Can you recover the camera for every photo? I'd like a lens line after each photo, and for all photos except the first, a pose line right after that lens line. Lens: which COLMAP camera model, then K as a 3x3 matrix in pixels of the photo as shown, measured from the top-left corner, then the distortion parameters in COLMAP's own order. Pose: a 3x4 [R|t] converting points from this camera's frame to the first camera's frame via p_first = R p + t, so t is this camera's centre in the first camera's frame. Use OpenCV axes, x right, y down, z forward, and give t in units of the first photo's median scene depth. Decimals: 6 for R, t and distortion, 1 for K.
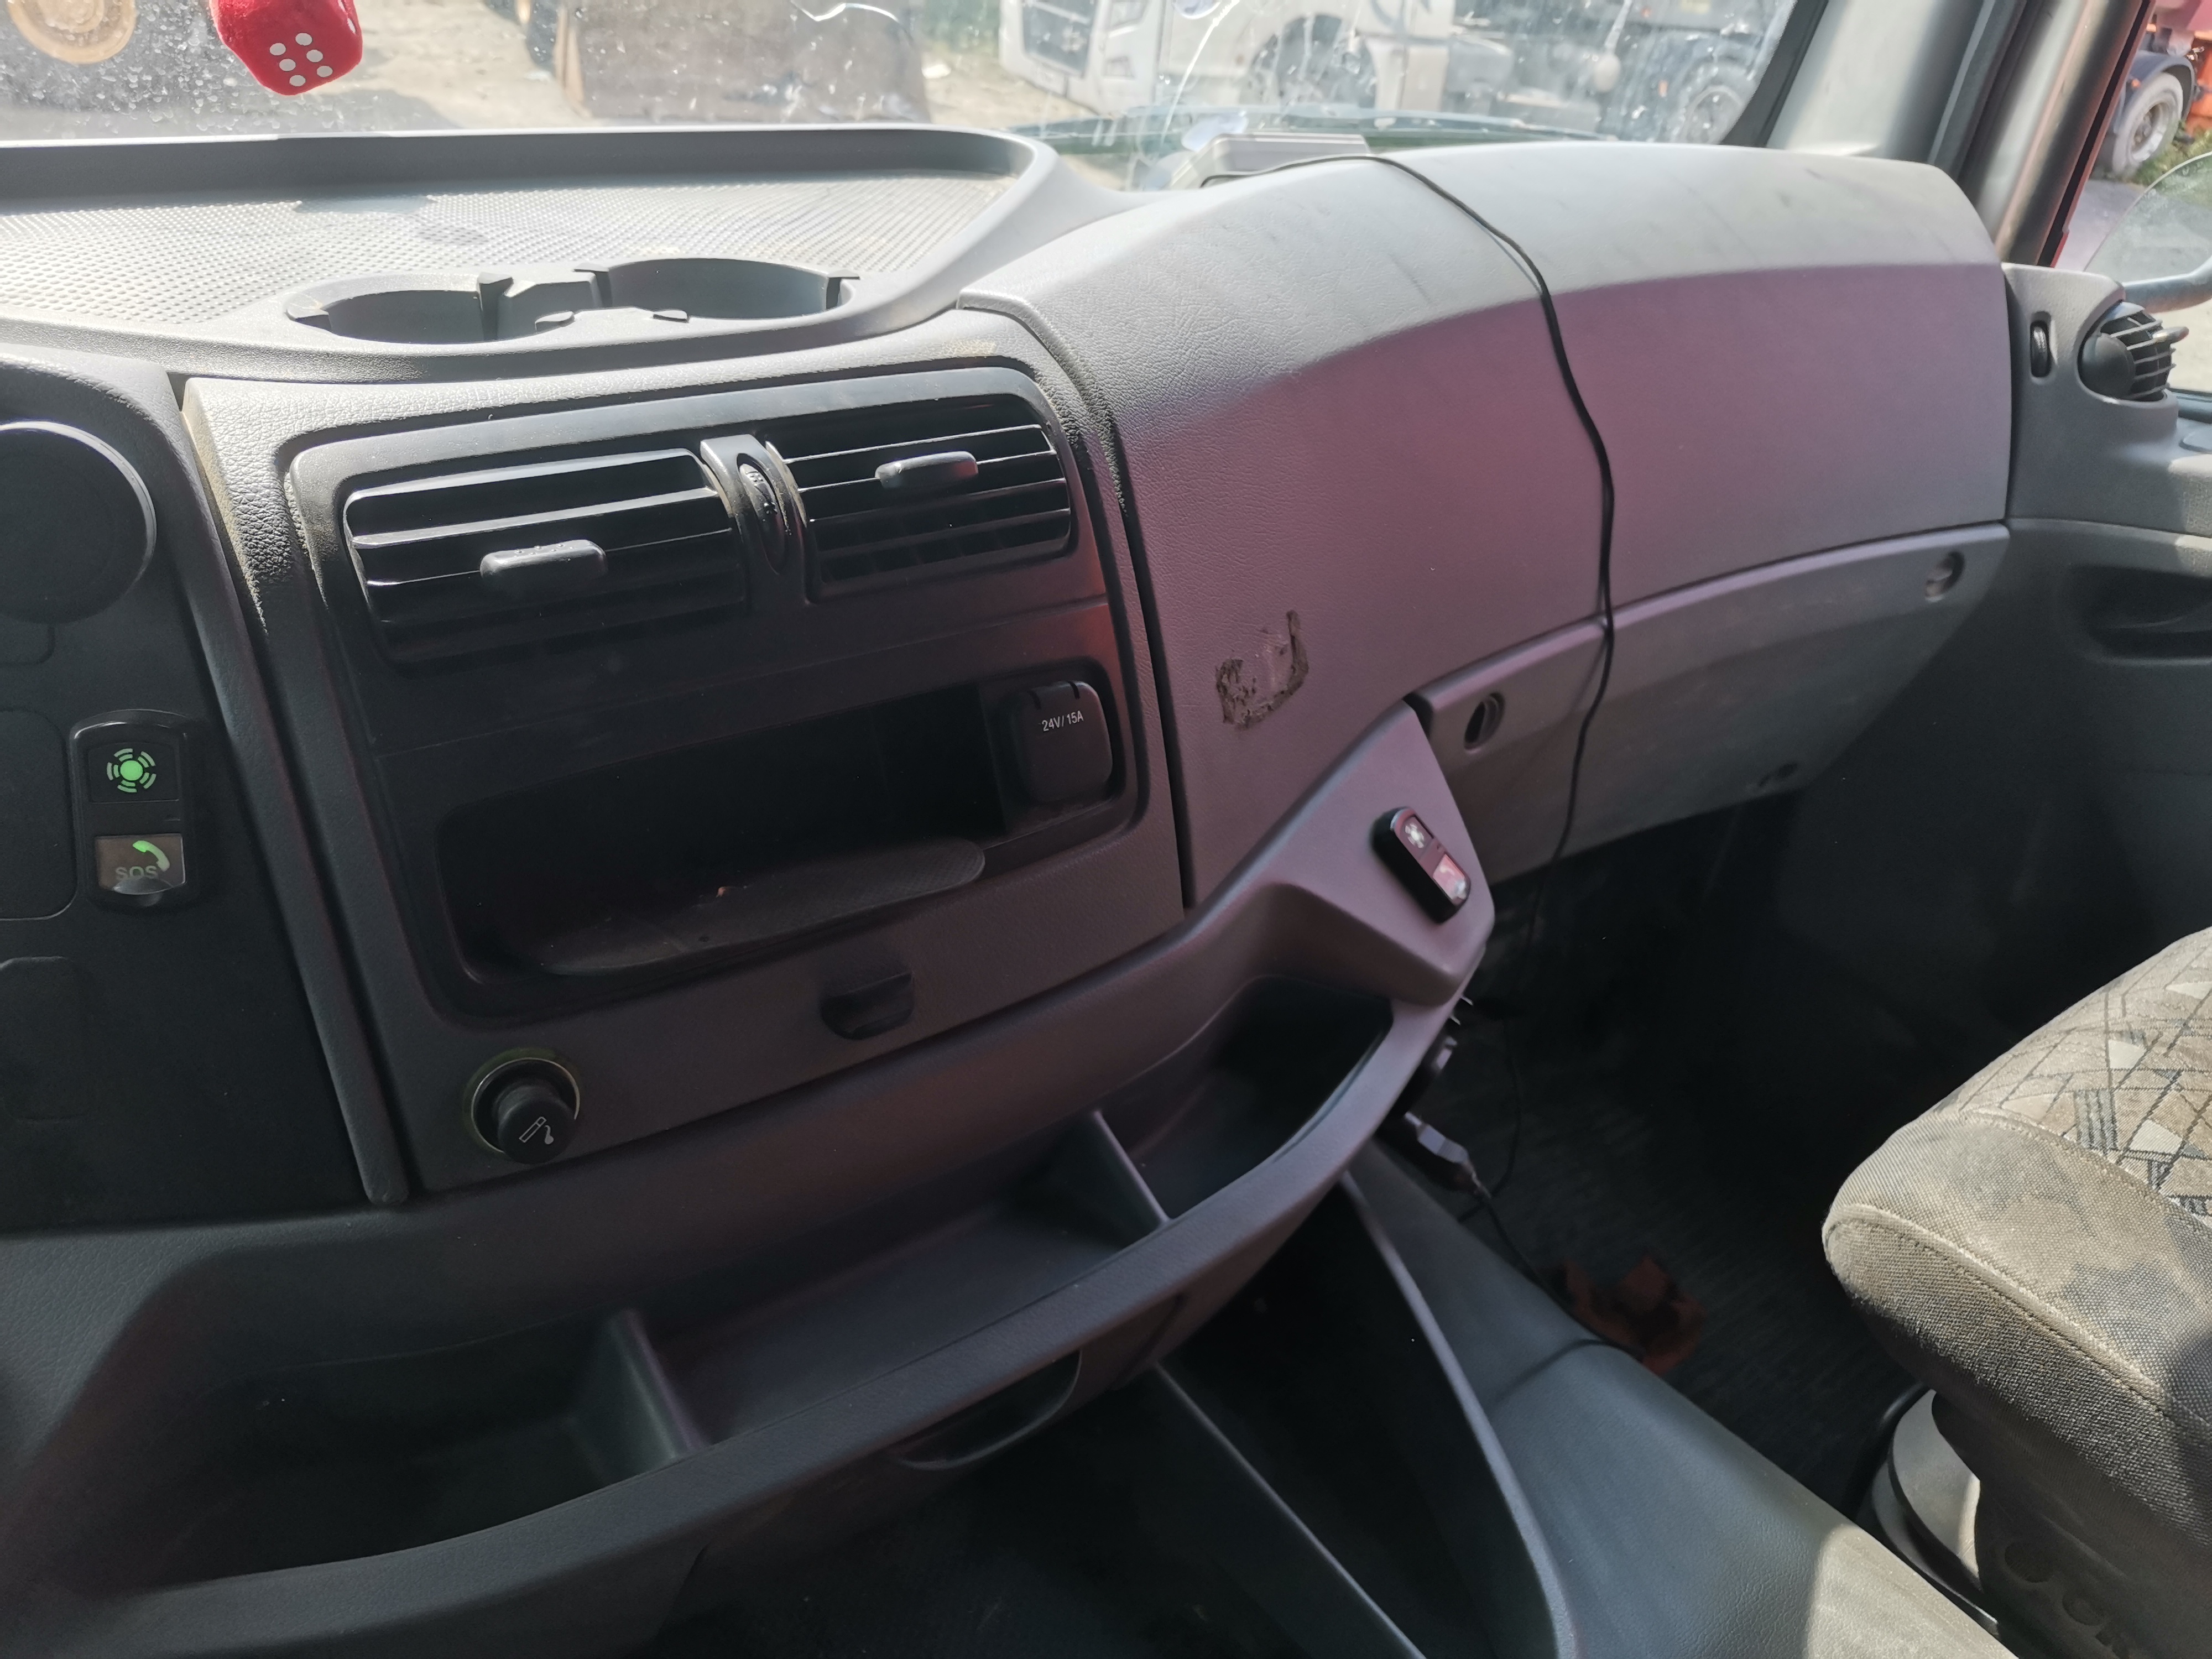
lens RADIAL K [[1650.7, 0, 1106.0], [0, 1650.7, 829.5], [0, 0, 1]] dist [0.078234, -0.119707]
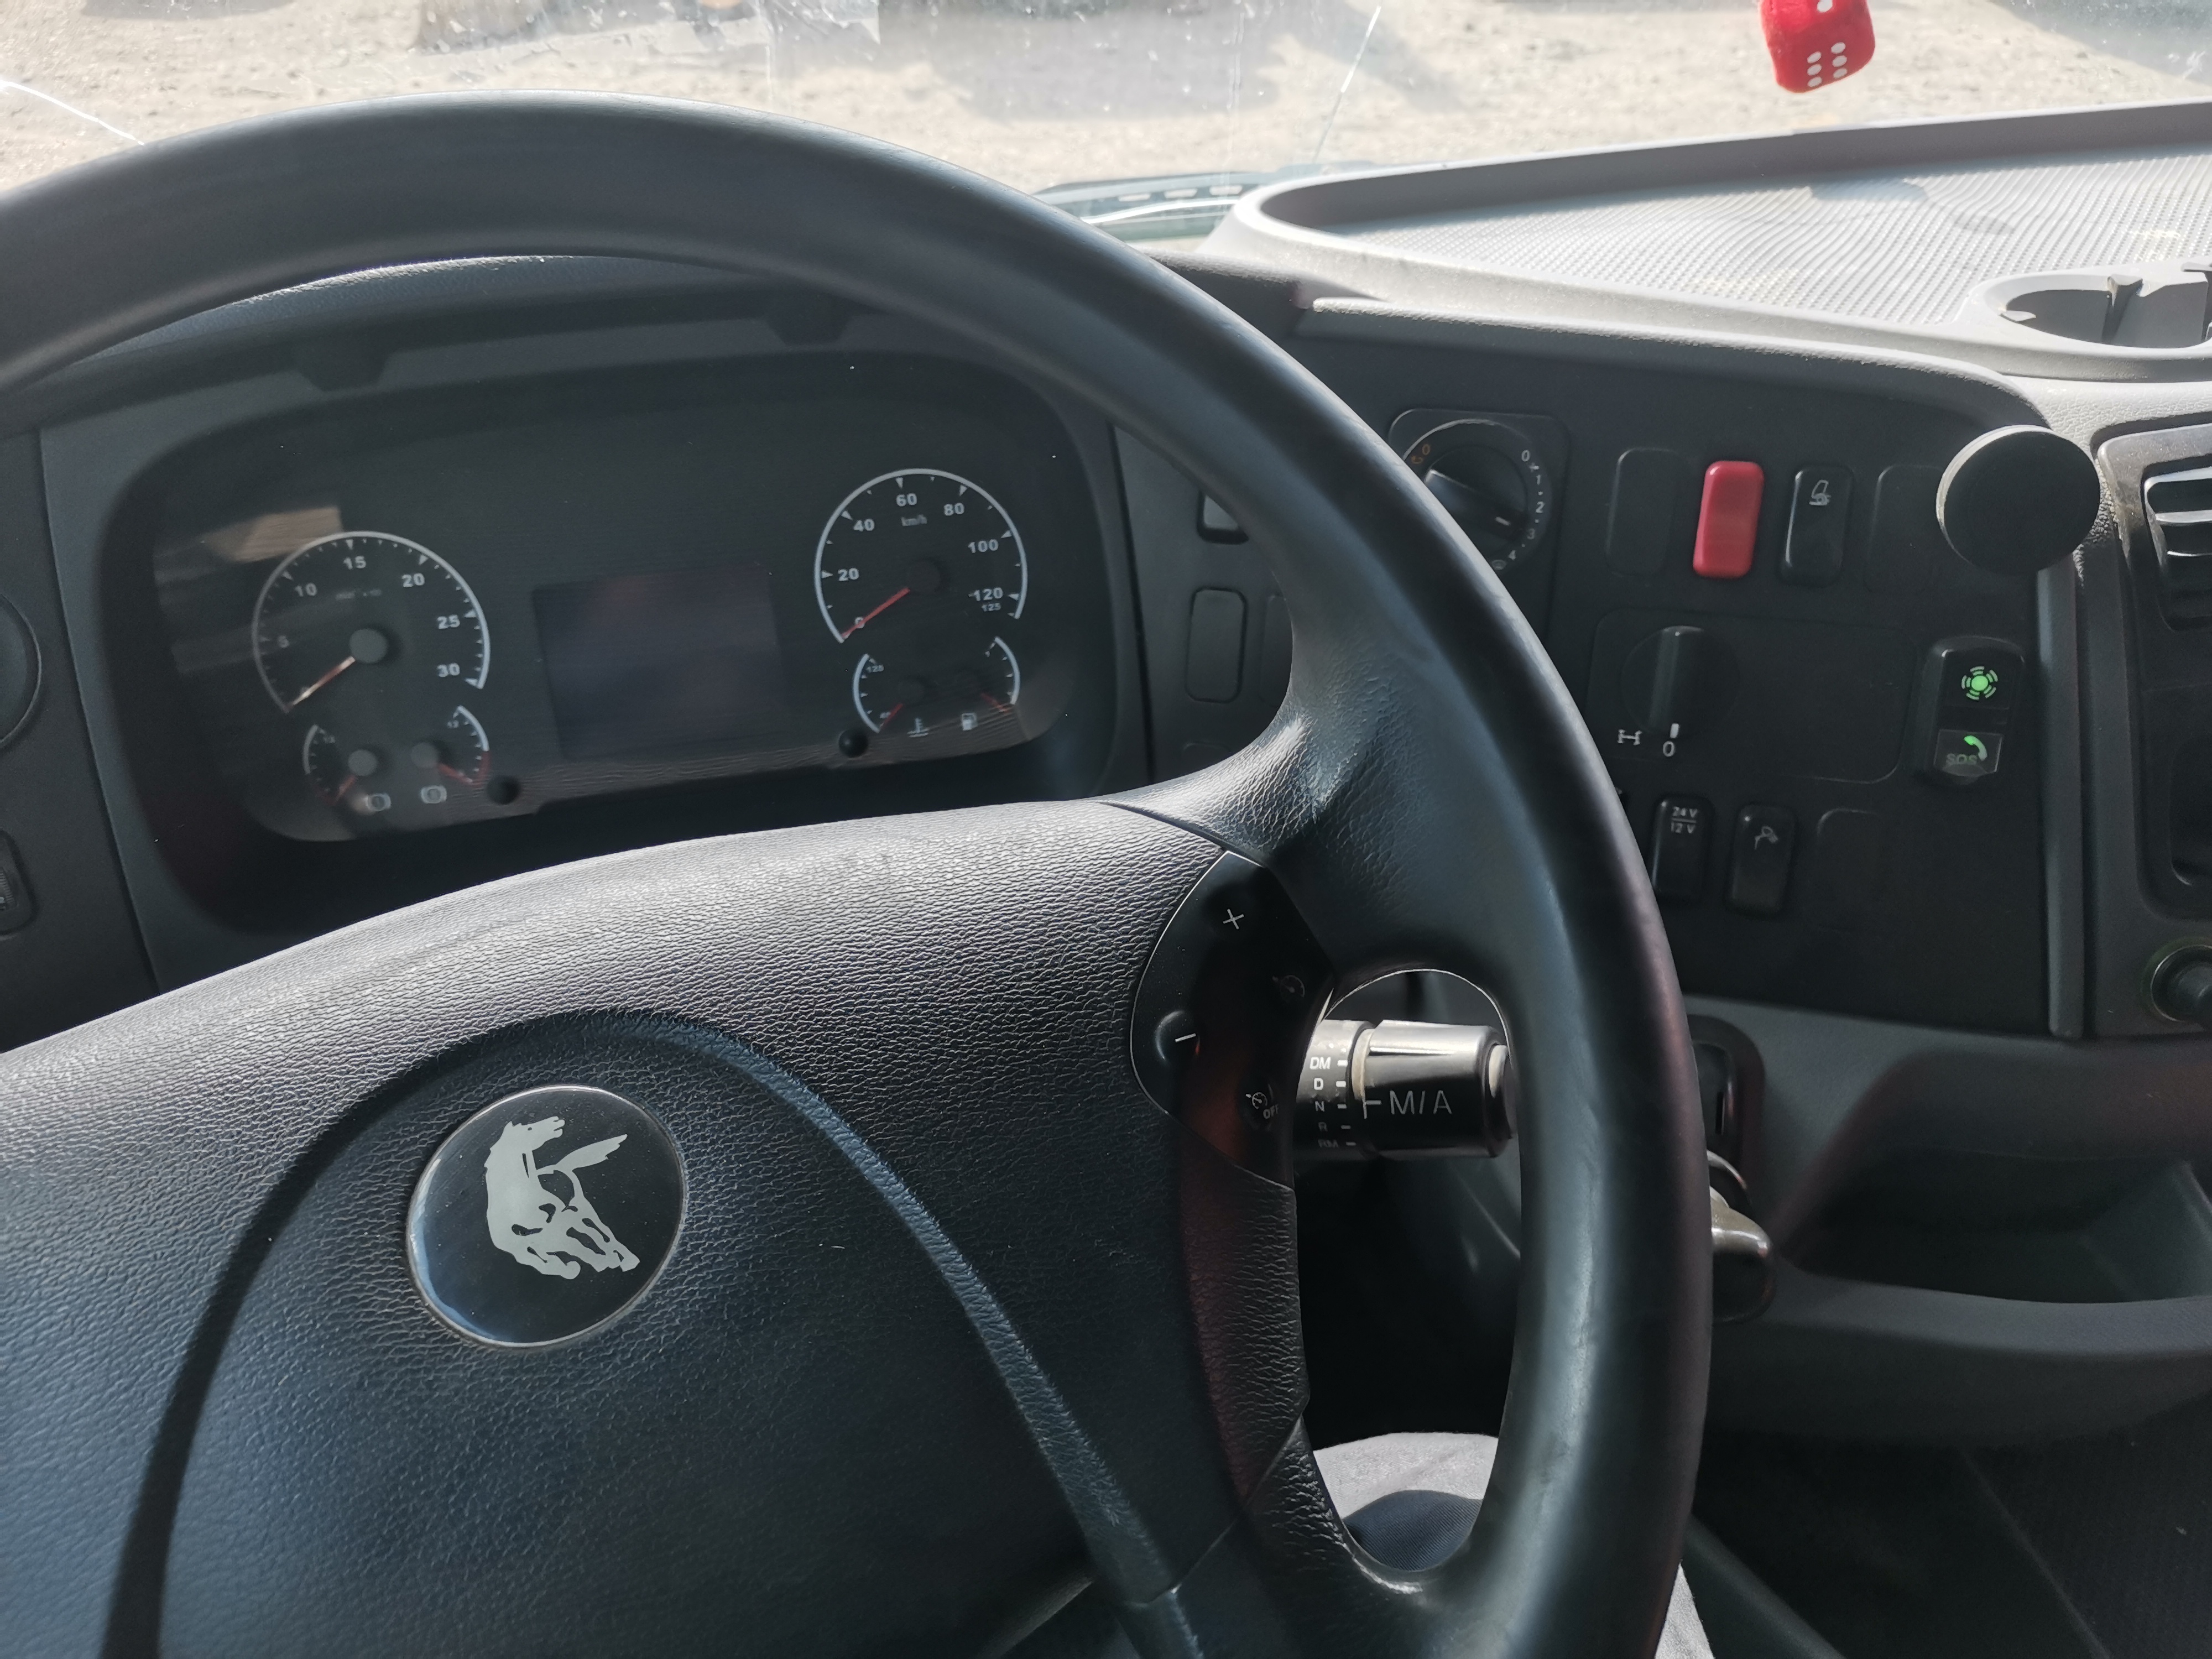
lens RADIAL K [[1691.8, 0, 1106.0], [0, 1691.8, 829.5], [0, 0, 1]] dist [0.075696, -0.107962]
pose [[0.911476, 0.145675, -0.384694, -0.505001], [-0.122783, 0.988909, 0.083561, 0.038474], [0.392600, -0.028930, 0.919254, -0.398330]]
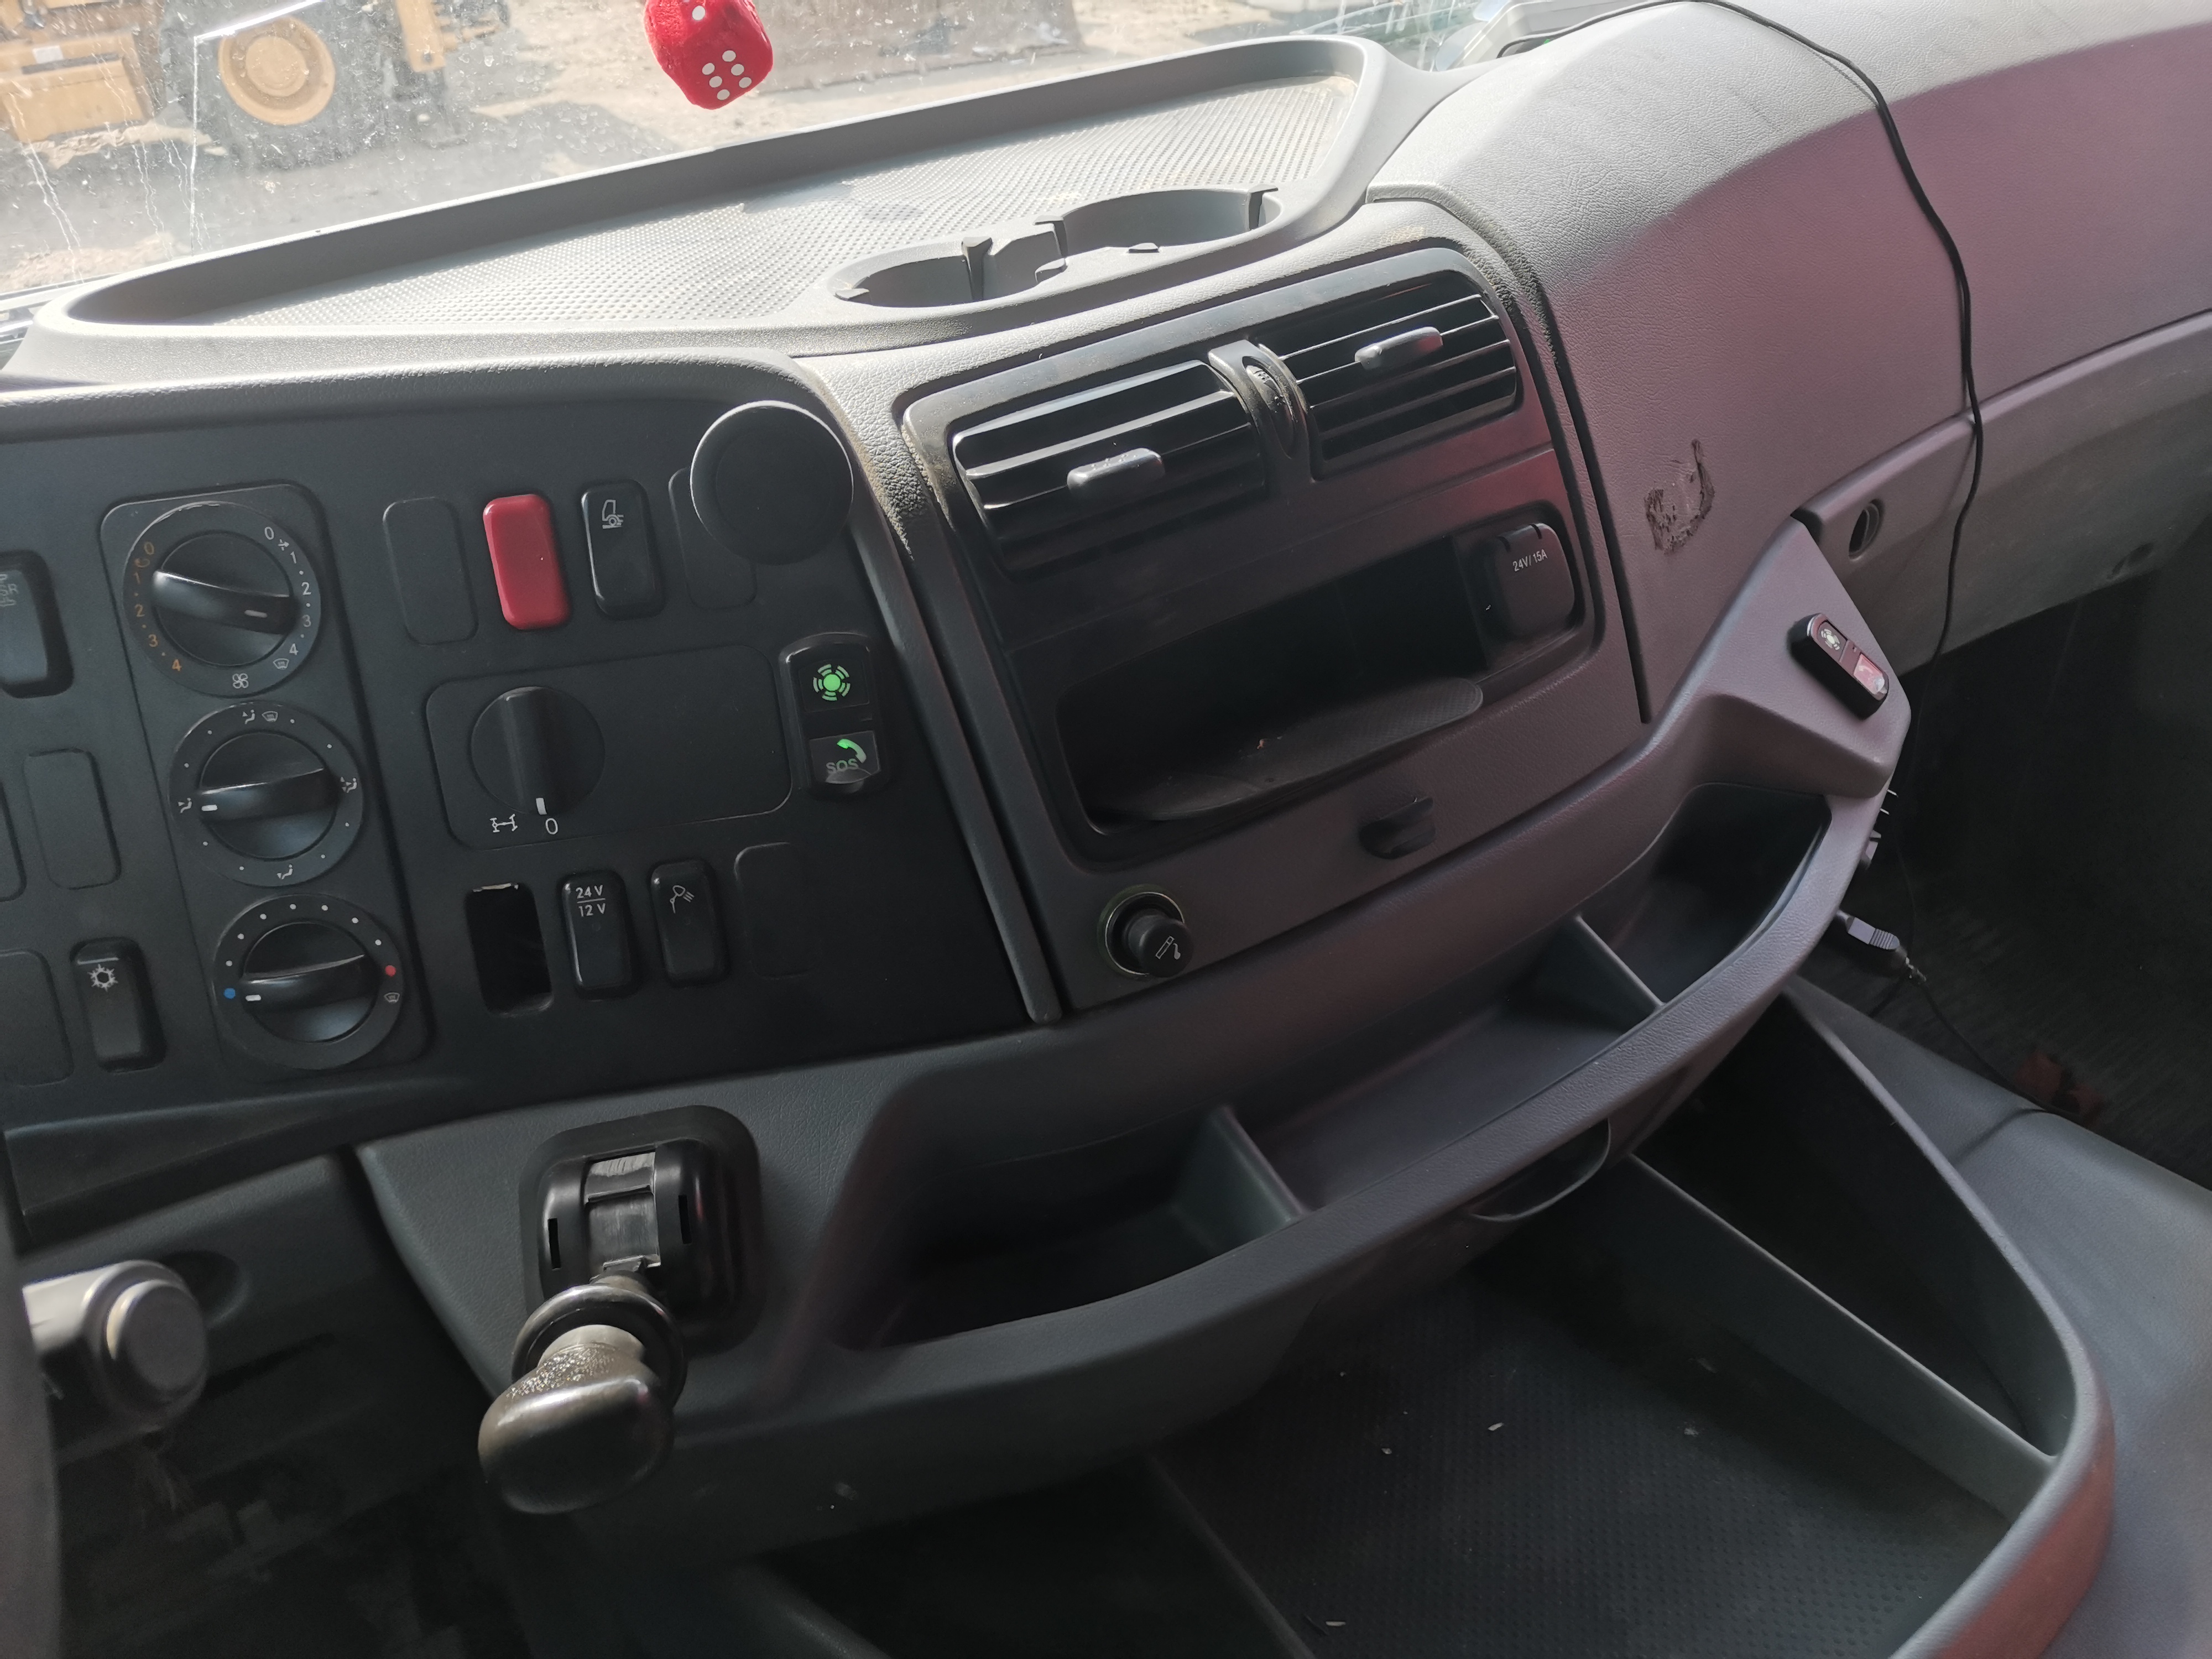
lens RADIAL K [[1662.7, 0, 1111.7], [0, 1662.7, 824.6], [0, 0, 1]] dist [0.074865, -0.098383]
pose [[0.986118, -0.111006, -0.123488, -0.179447], [0.116250, 0.992564, 0.036081, 0.036003], [0.118565, -0.049936, 0.991690, -0.147384]]
